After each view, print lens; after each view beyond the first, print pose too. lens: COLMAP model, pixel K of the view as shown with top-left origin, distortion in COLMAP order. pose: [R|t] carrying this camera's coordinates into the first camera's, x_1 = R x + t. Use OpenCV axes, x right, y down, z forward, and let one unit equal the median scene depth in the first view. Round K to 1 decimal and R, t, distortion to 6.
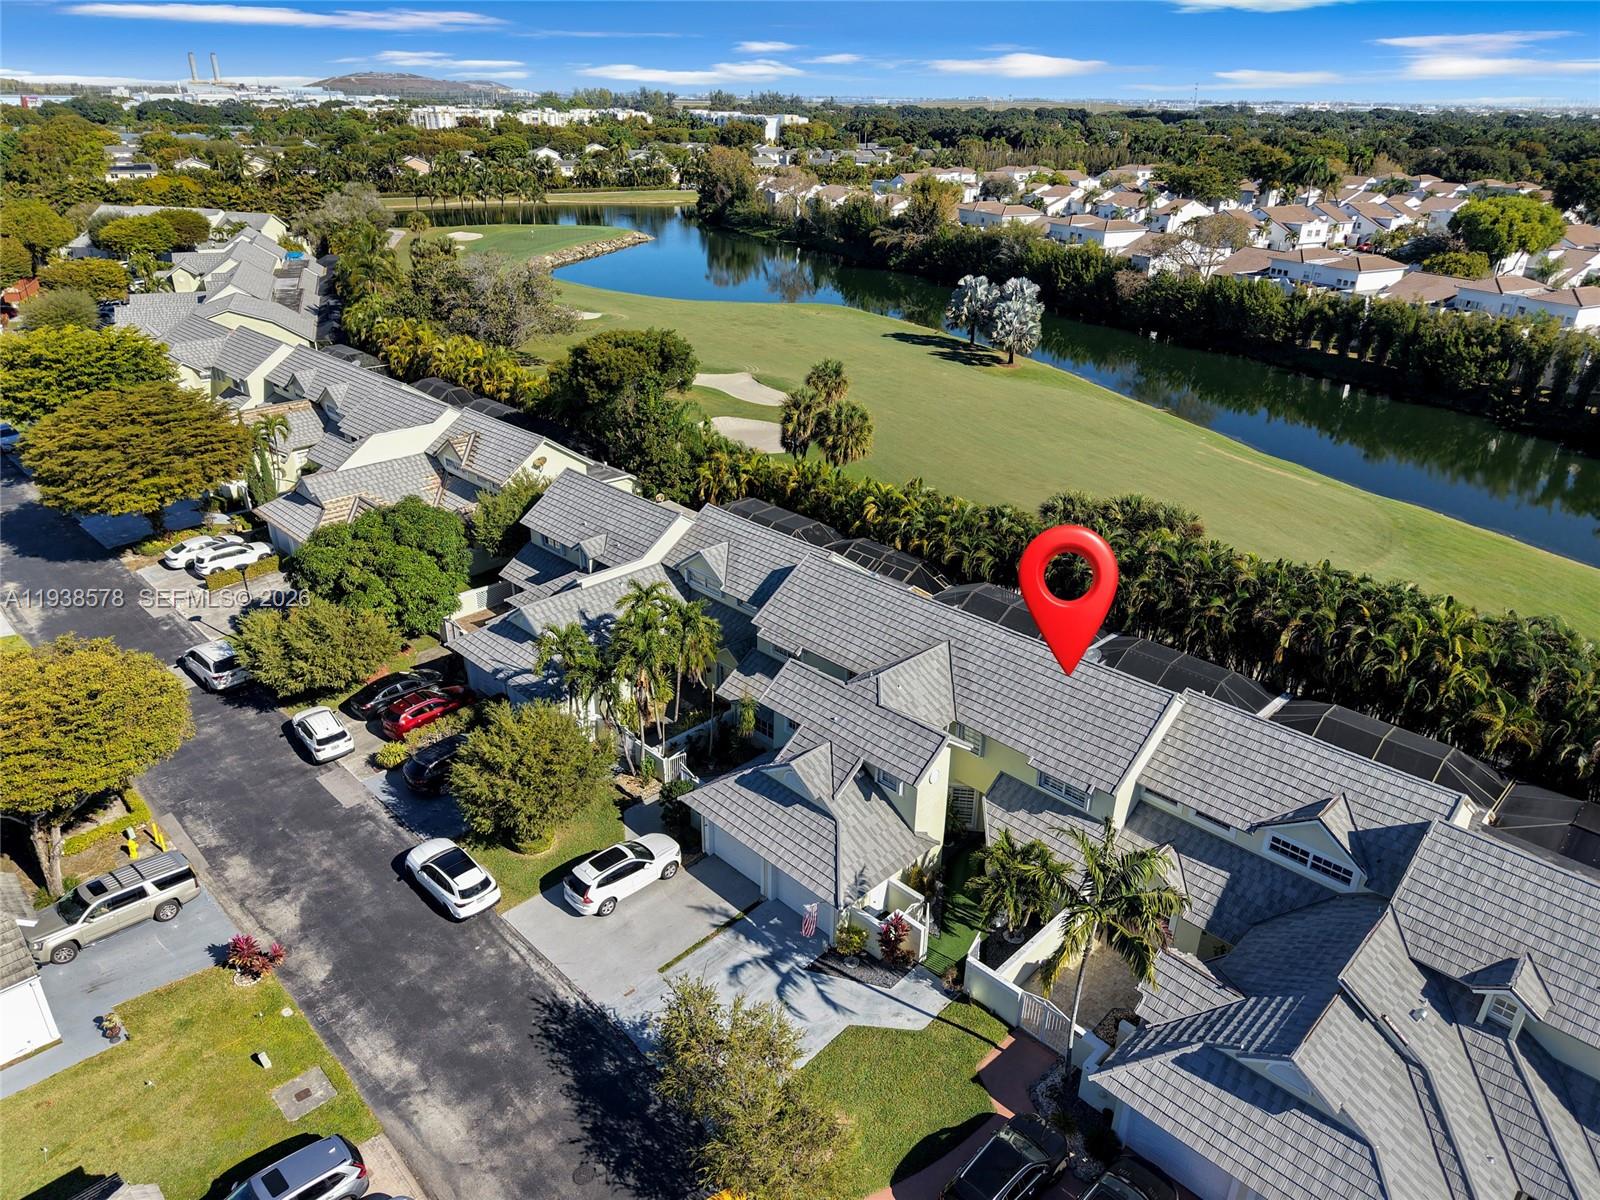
lens RADIAL K [[1056.2, 0, 786.3], [0, 1056.2, 612.6], [0, 0, 1]] dist [0.036286, -0.031715]
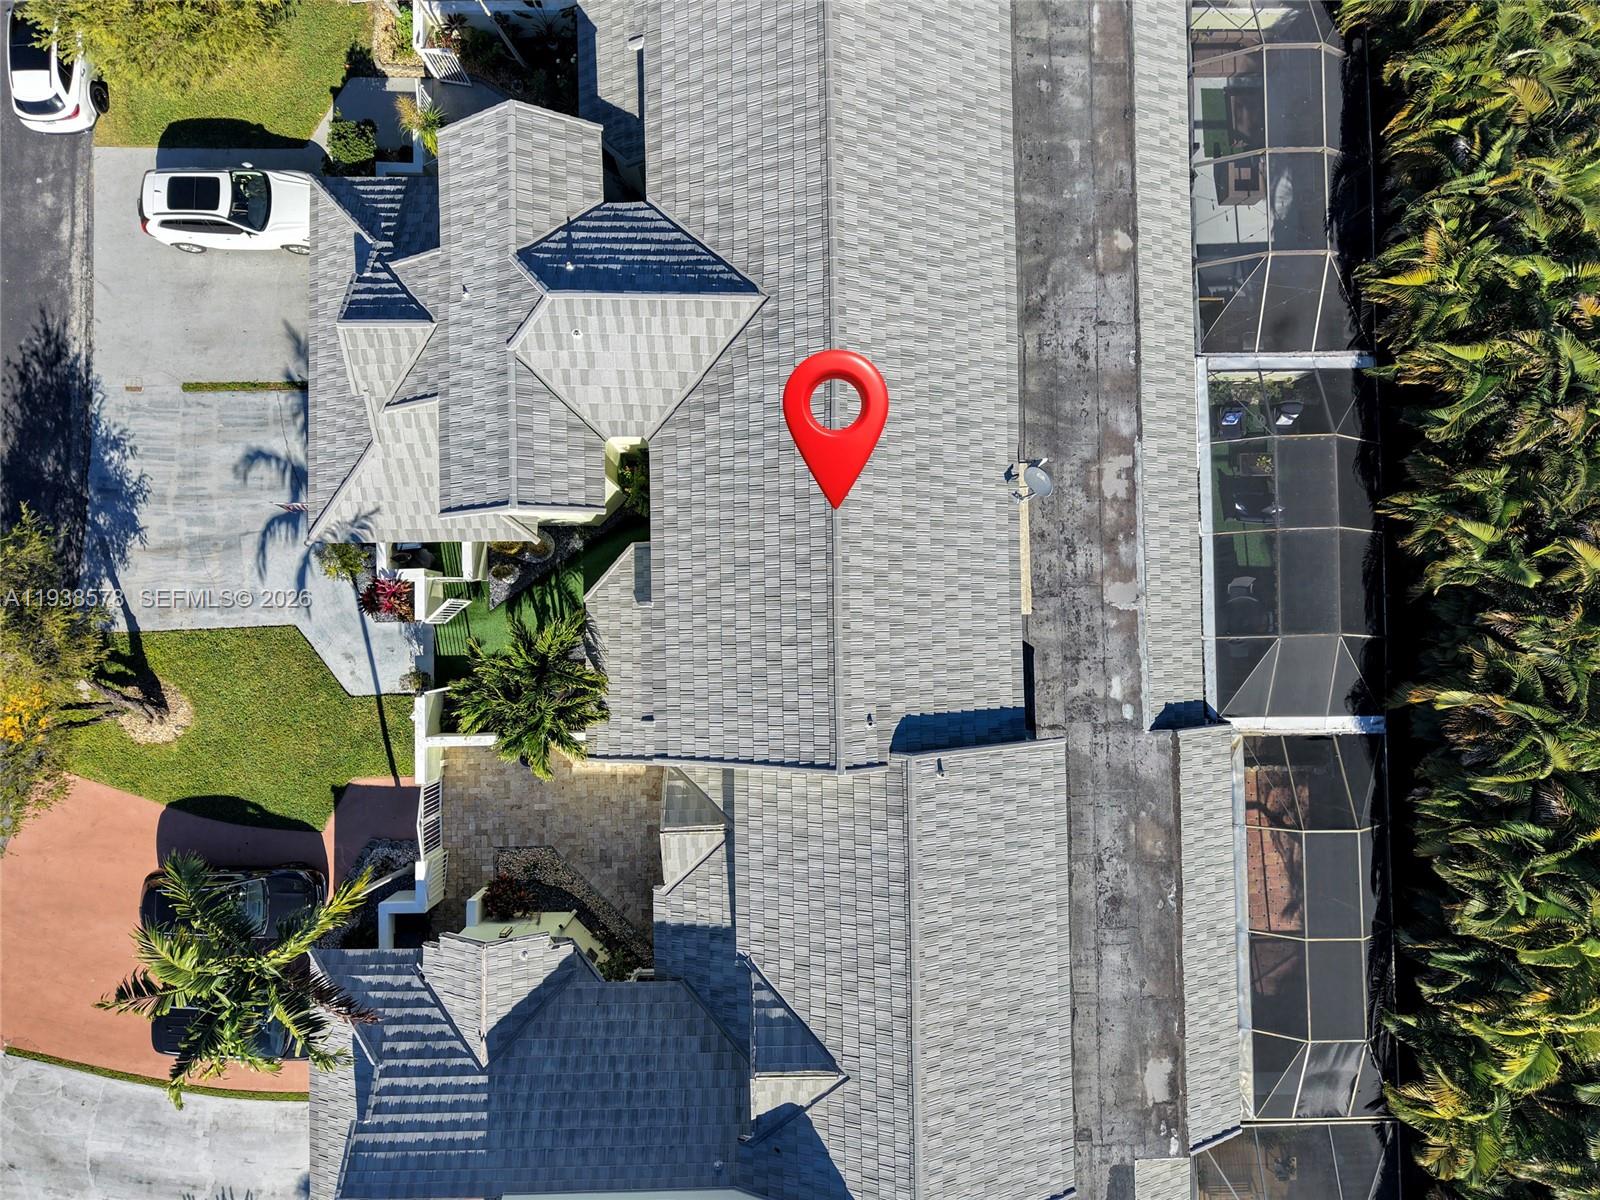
lens RADIAL K [[1056.2, 0, 786.3], [0, 1056.2, 612.6], [0, 0, 1]] dist [0.036286, -0.031715]
pose [[0.721221, 0.692325, -0.022941, 0.299965], [-0.303750, 0.345845, 0.887765, -0.385958], [0.622556, -0.633307, 0.459725, 0.774718]]
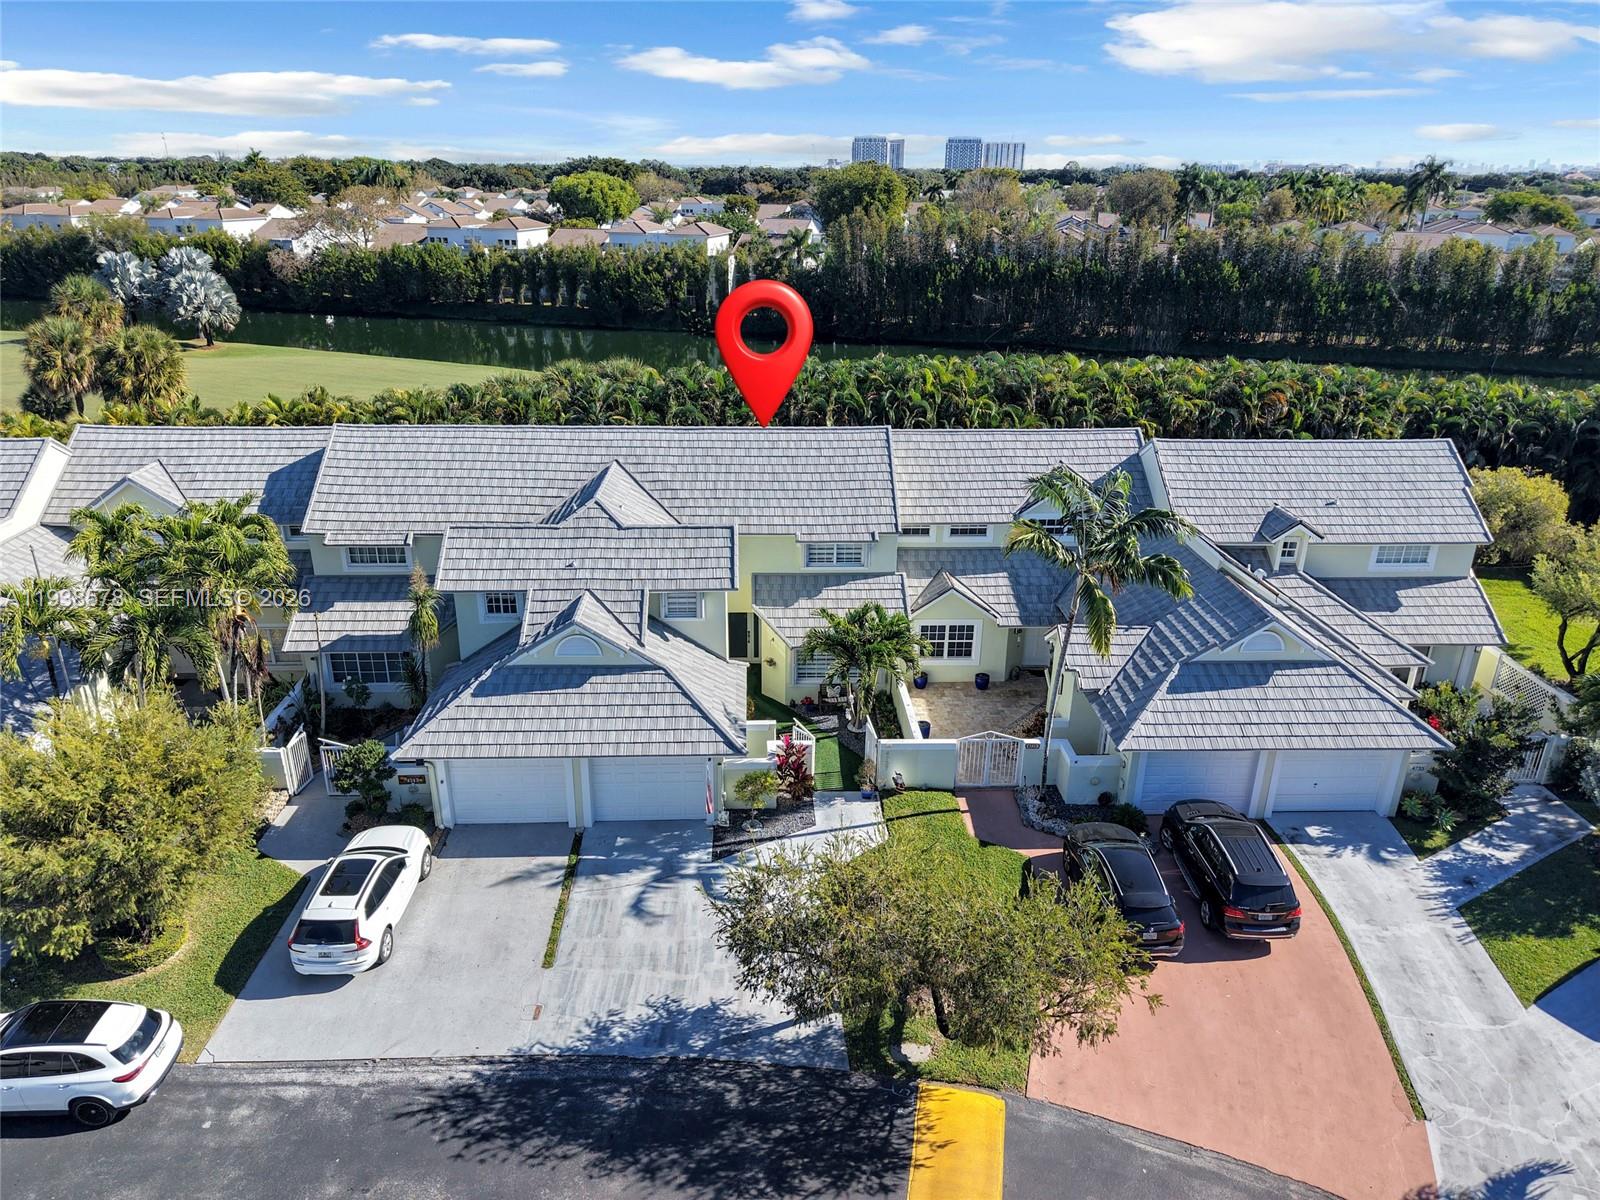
lens RADIAL K [[1056.2, 0, 786.3], [0, 1056.2, 612.6], [0, 0, 1]] dist [0.036286, -0.031715]
pose [[0.677462, -0.285937, 0.677706, -0.371602], [0.314603, 0.945462, 0.084418, 0.122315], [-0.664884, 0.156019, 0.730471, 0.386397]]
